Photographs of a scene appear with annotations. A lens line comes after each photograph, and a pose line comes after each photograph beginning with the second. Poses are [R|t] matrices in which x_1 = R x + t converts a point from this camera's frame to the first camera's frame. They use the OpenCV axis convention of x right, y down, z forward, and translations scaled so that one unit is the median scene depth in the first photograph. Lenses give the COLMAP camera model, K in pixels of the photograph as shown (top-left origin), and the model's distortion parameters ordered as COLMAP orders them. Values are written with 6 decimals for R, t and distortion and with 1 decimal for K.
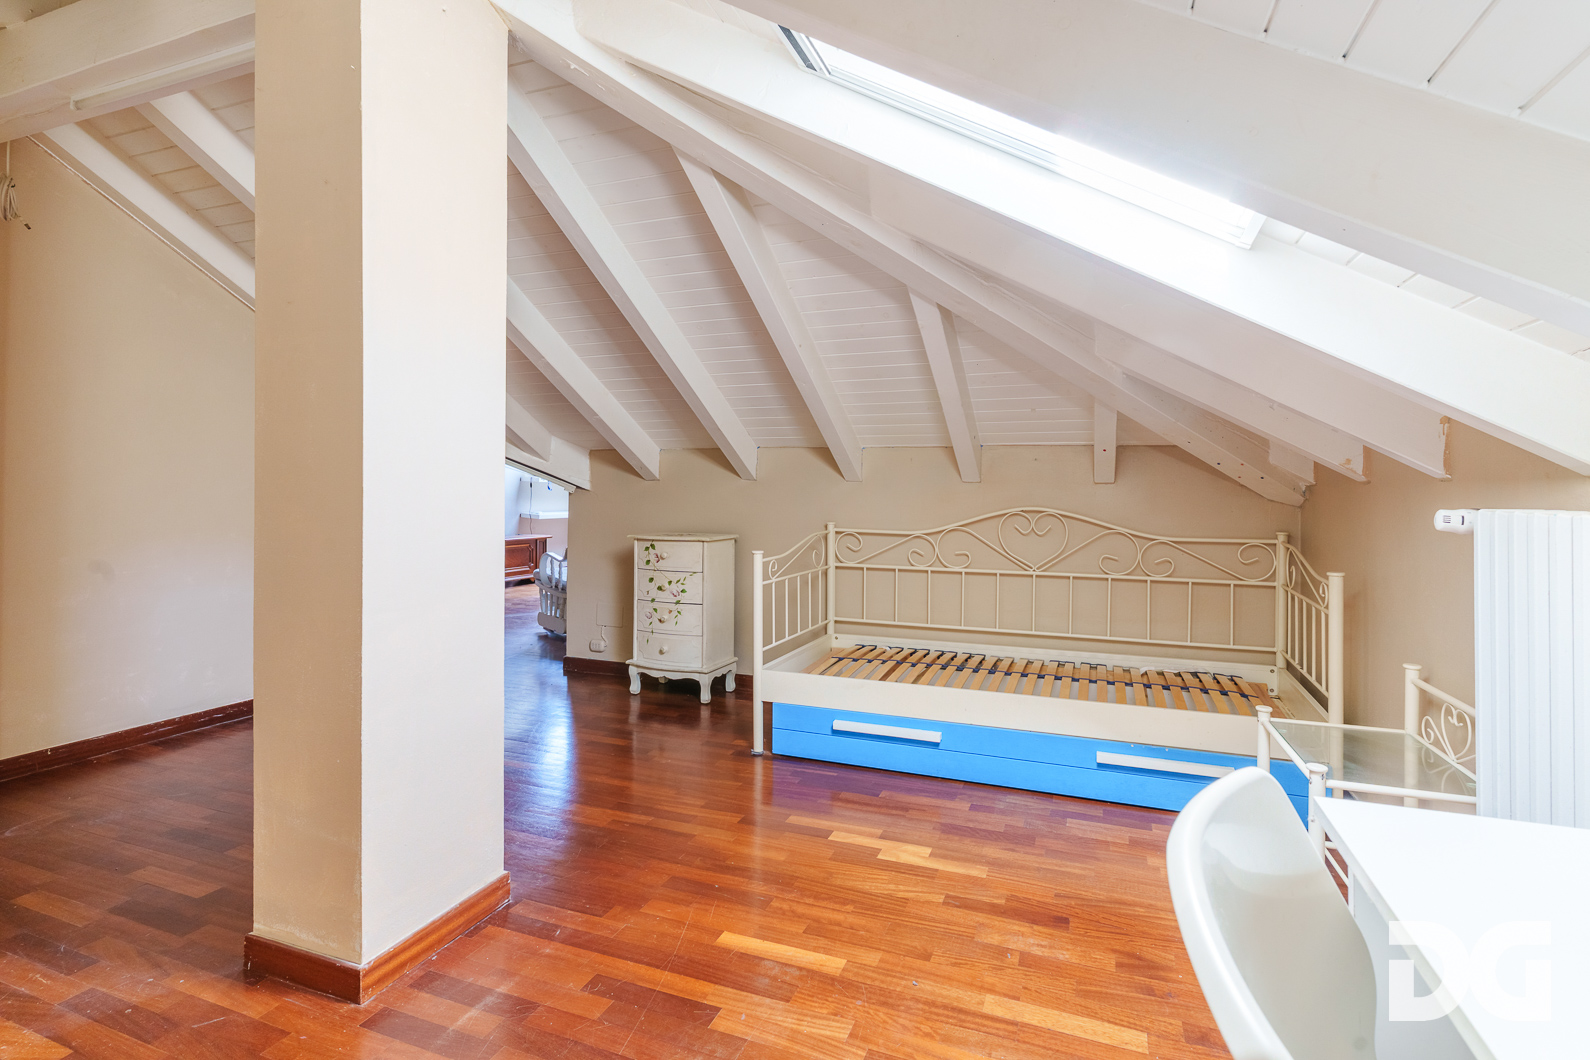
lens RADIAL K [[755.6, 0, 803.3], [0, 755.6, 499.1], [0, 0, 1]] dist [0.003553, 0.001675]
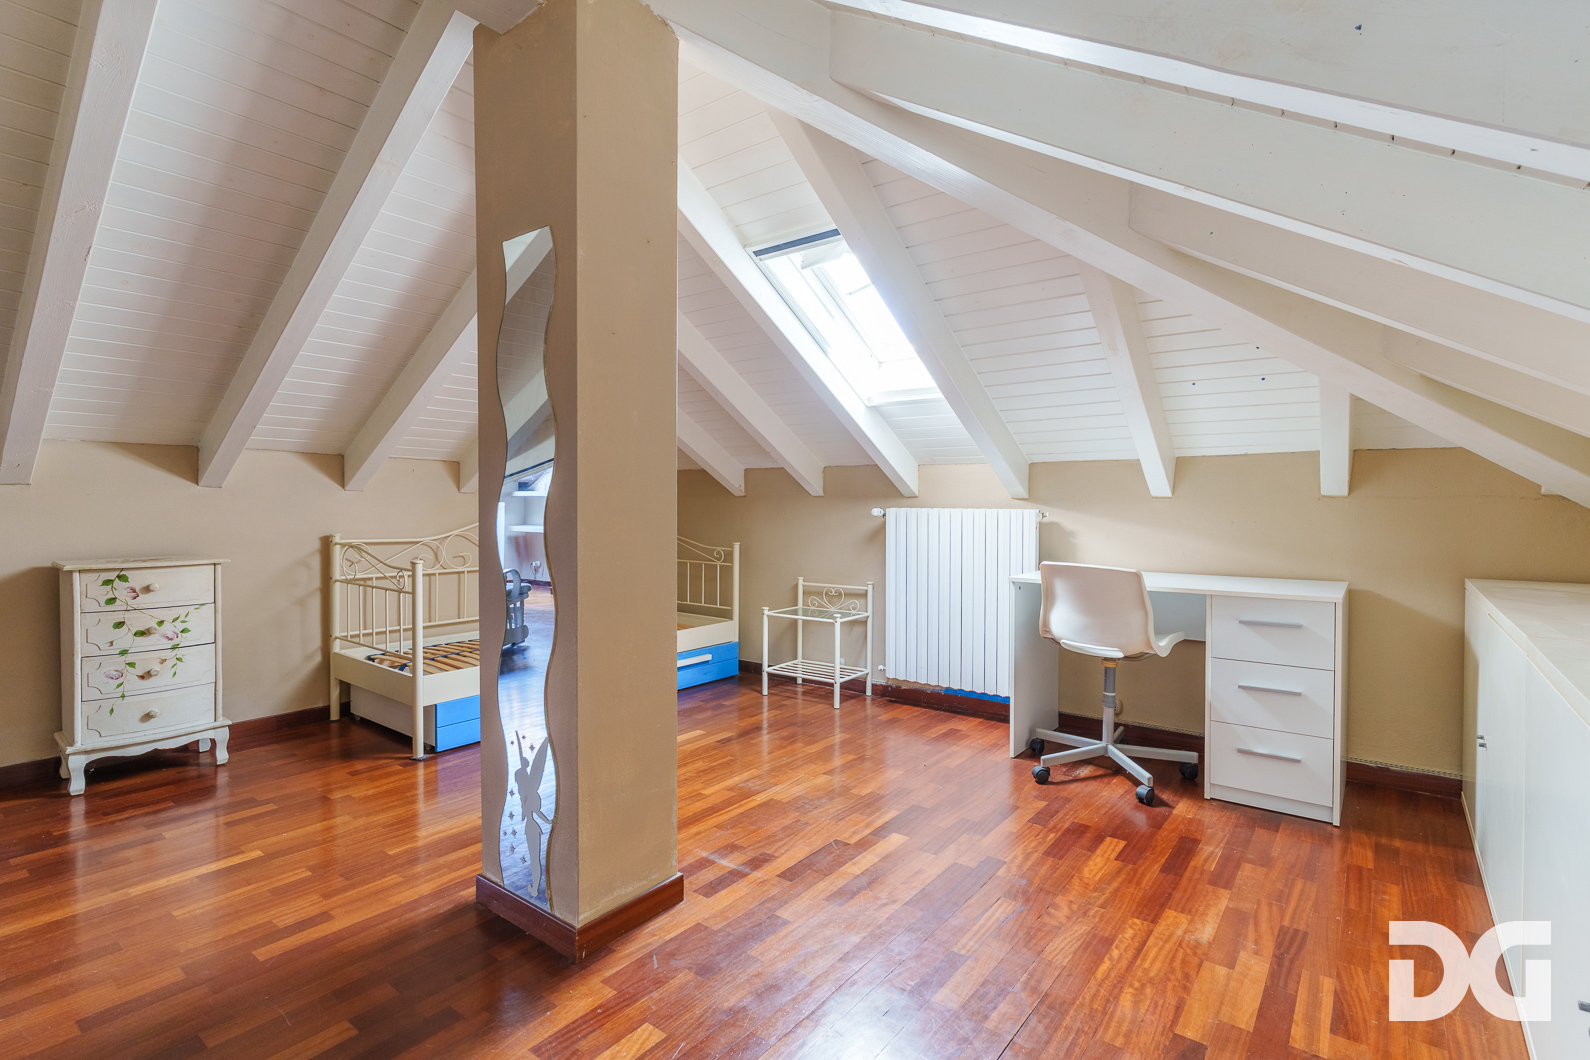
lens RADIAL K [[755.6, 0, 801.4], [0, 755.6, 520.5], [0, 0, 1]] dist [0.003553, 0.001675]
pose [[0.285763, -0.027869, 0.957895, -0.711639], [-0.000971, 0.999568, 0.029371, -0.014551], [-0.958300, -0.009324, 0.285612, 0.171233]]
